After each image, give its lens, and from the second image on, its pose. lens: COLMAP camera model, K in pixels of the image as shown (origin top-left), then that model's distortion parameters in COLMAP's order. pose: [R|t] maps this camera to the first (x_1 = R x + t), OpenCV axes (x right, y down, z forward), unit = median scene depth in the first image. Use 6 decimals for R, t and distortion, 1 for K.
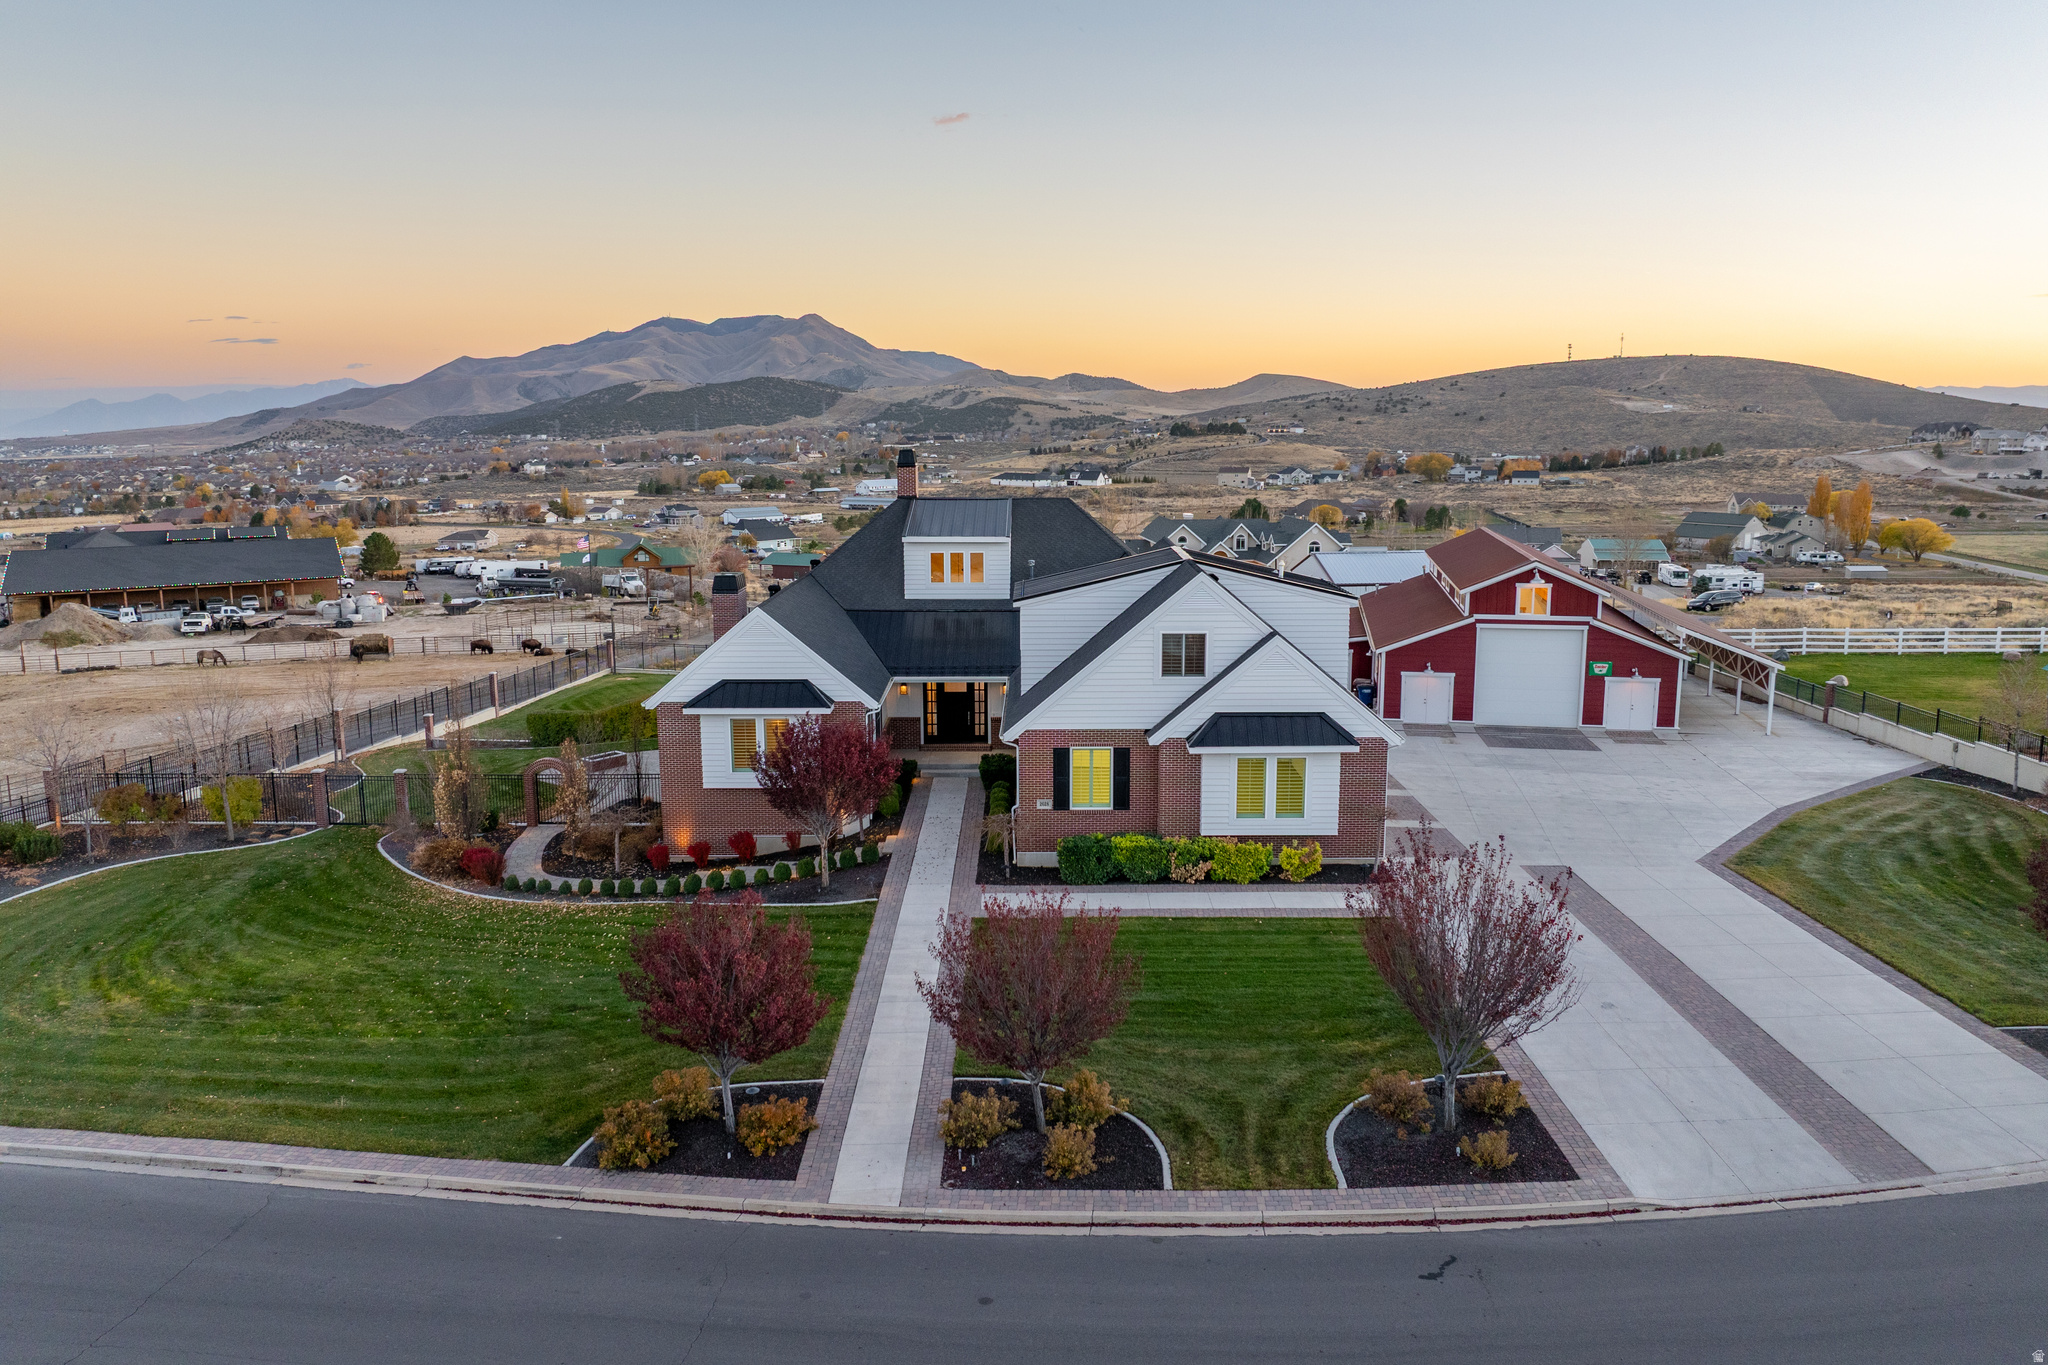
lens RADIAL K [[1433.5, 0, 1031.8], [0, 1433.5, 680.2], [0, 0, 1]] dist [-0.042822, 0.002432]
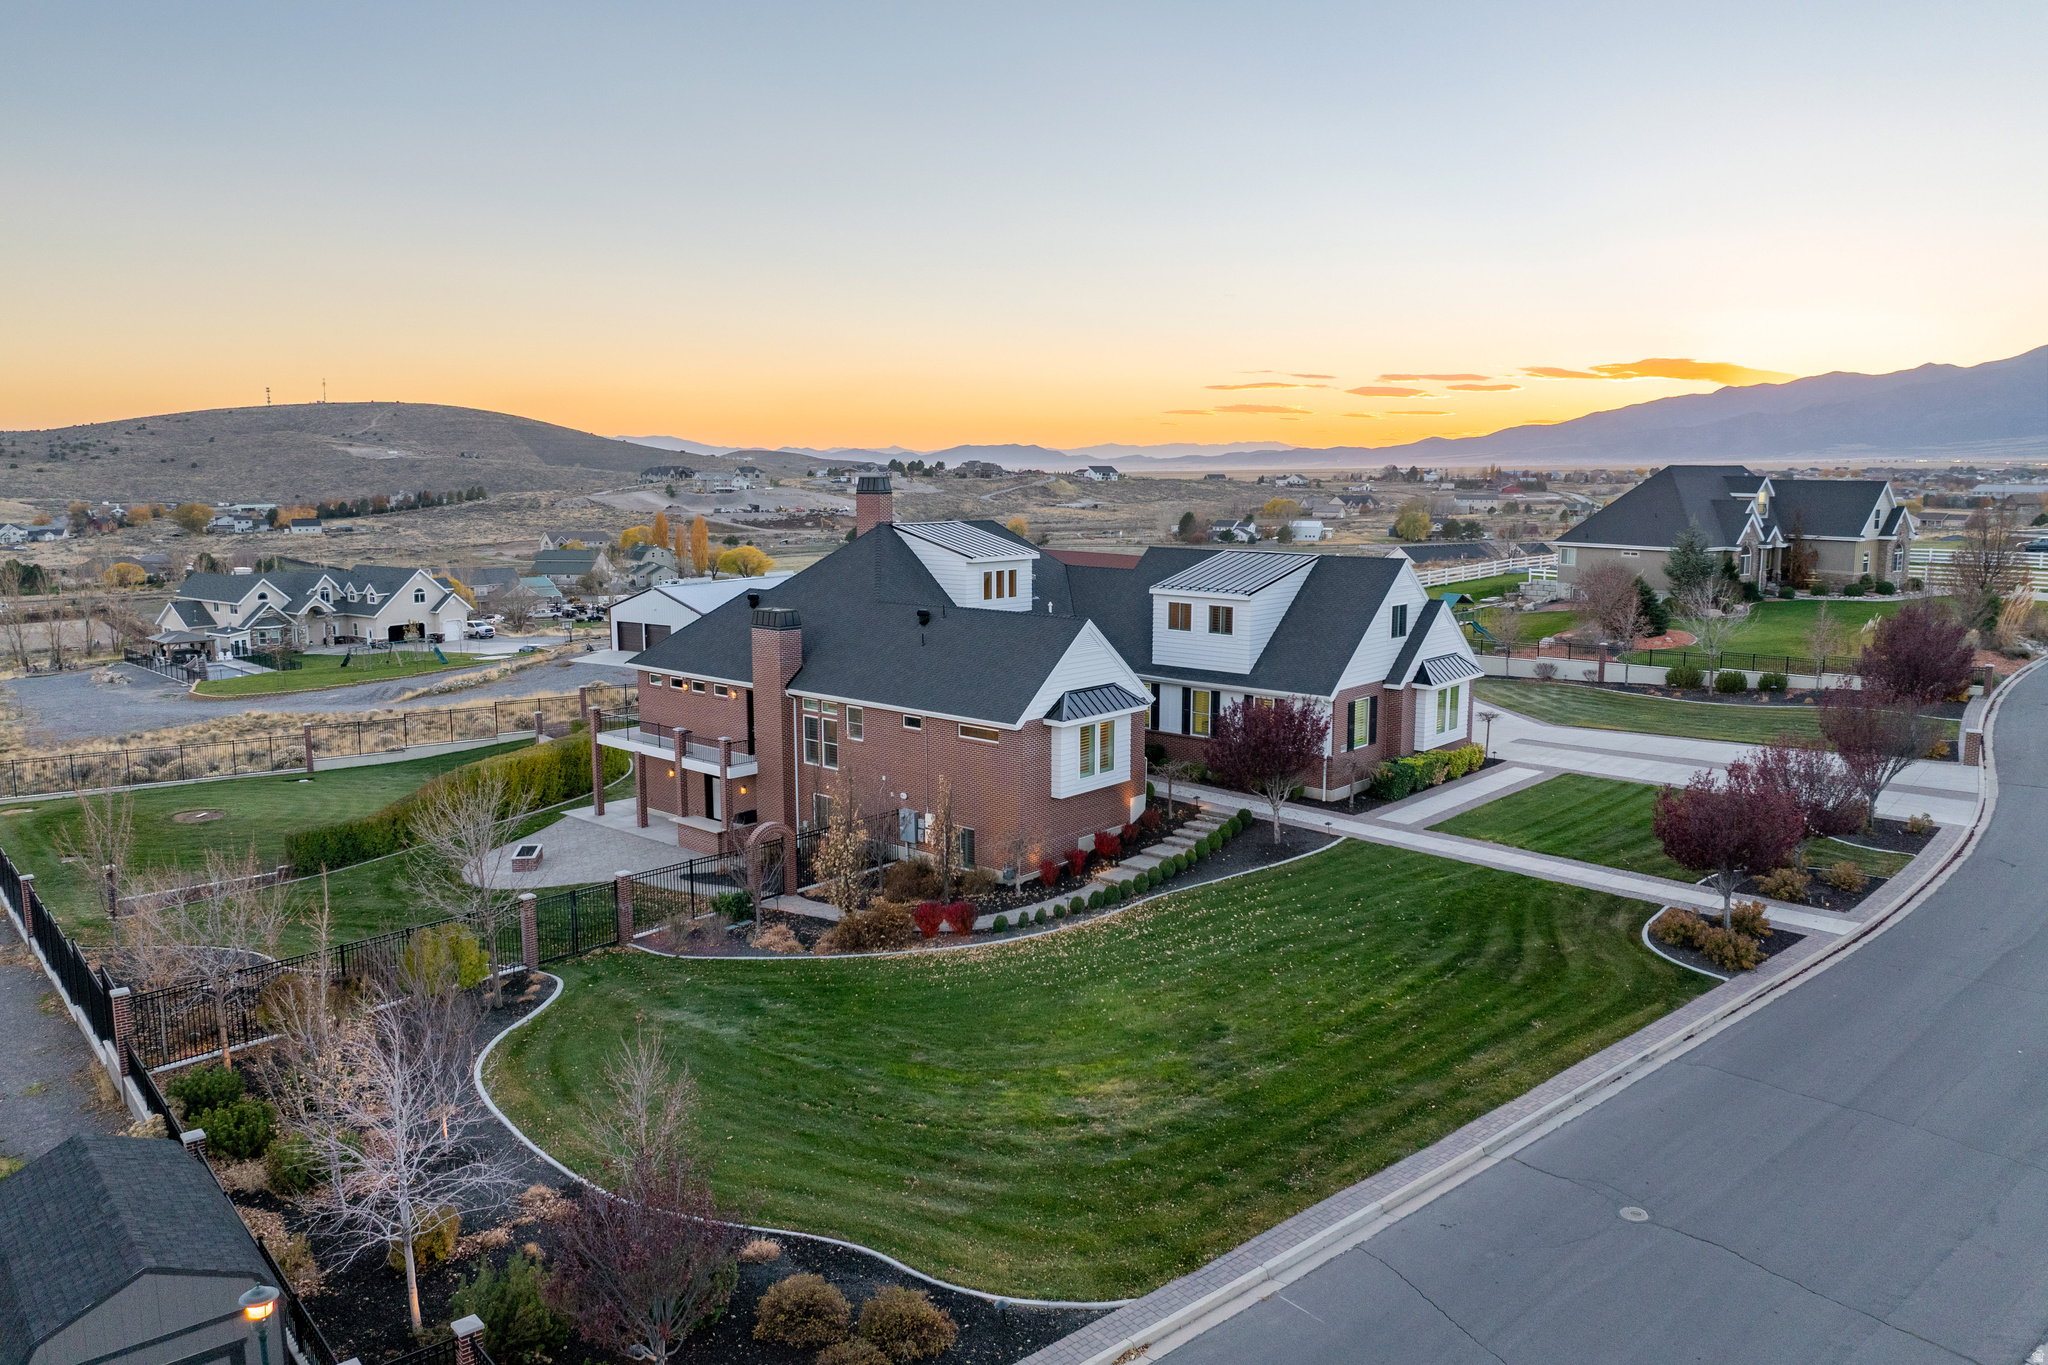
lens RADIAL K [[1433.5, 0, 1031.8], [0, 1433.5, 680.2], [0, 0, 1]] dist [-0.042822, 0.002432]
pose [[0.649310, -0.105569, 0.753161, -0.057366], [0.129700, 0.991182, 0.027116, -0.002211], [-0.749382, 0.080078, 0.657277, 0.019088]]
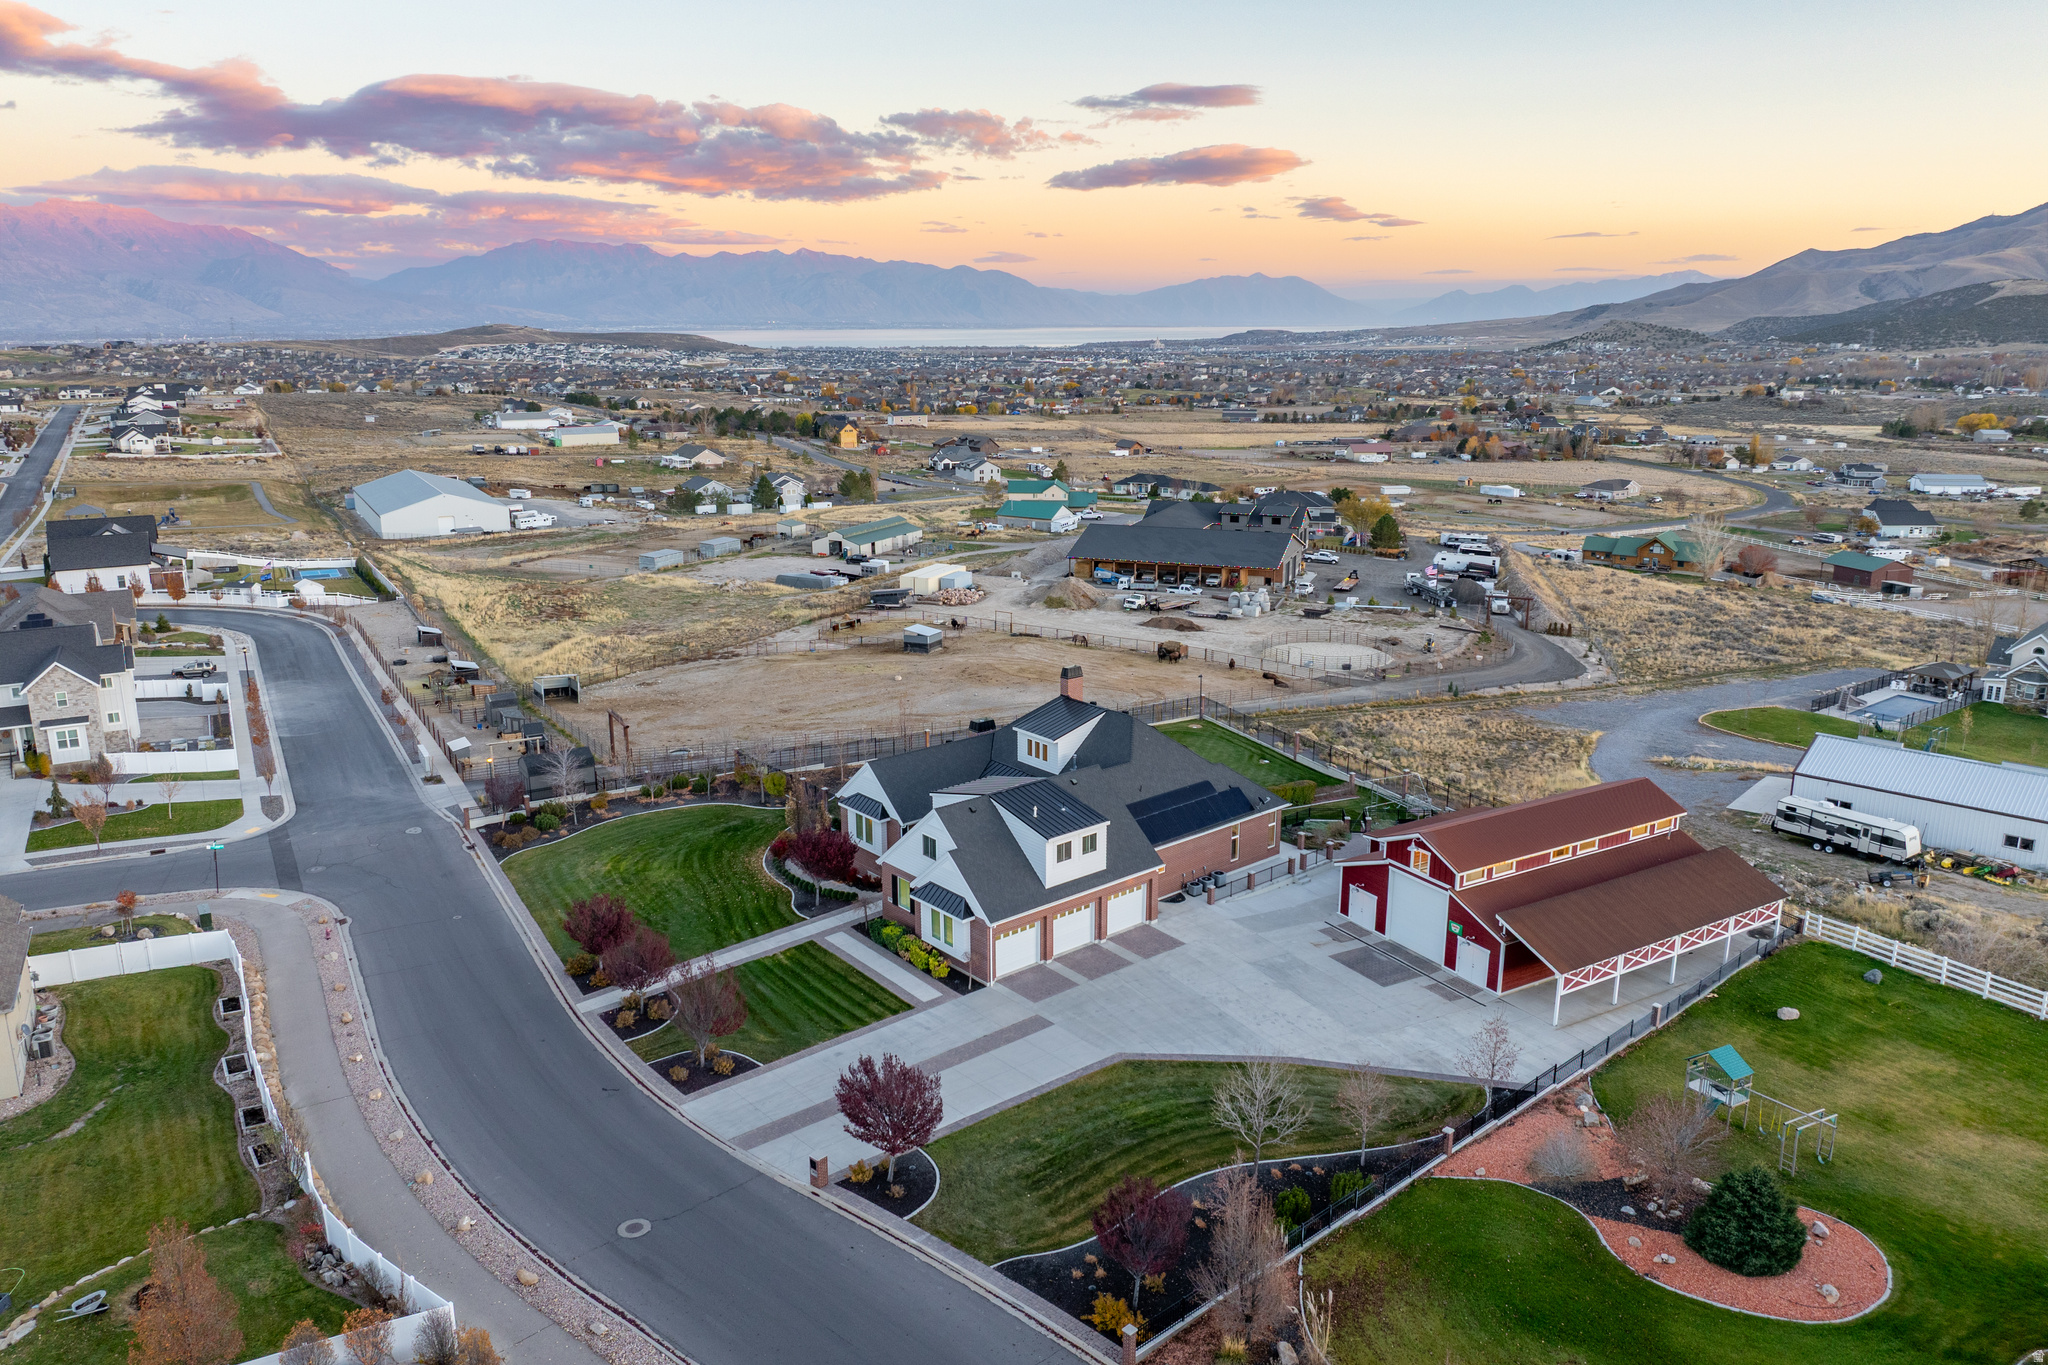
lens RADIAL K [[1433.5, 0, 1031.8], [0, 1433.5, 680.2], [0, 0, 1]] dist [-0.042822, 0.002432]
pose [[0.647939, 0.188687, -0.737951, 0.080093], [-0.133827, 0.981961, 0.133574, -0.026182], [0.749843, 0.012210, 0.661503, -0.009108]]
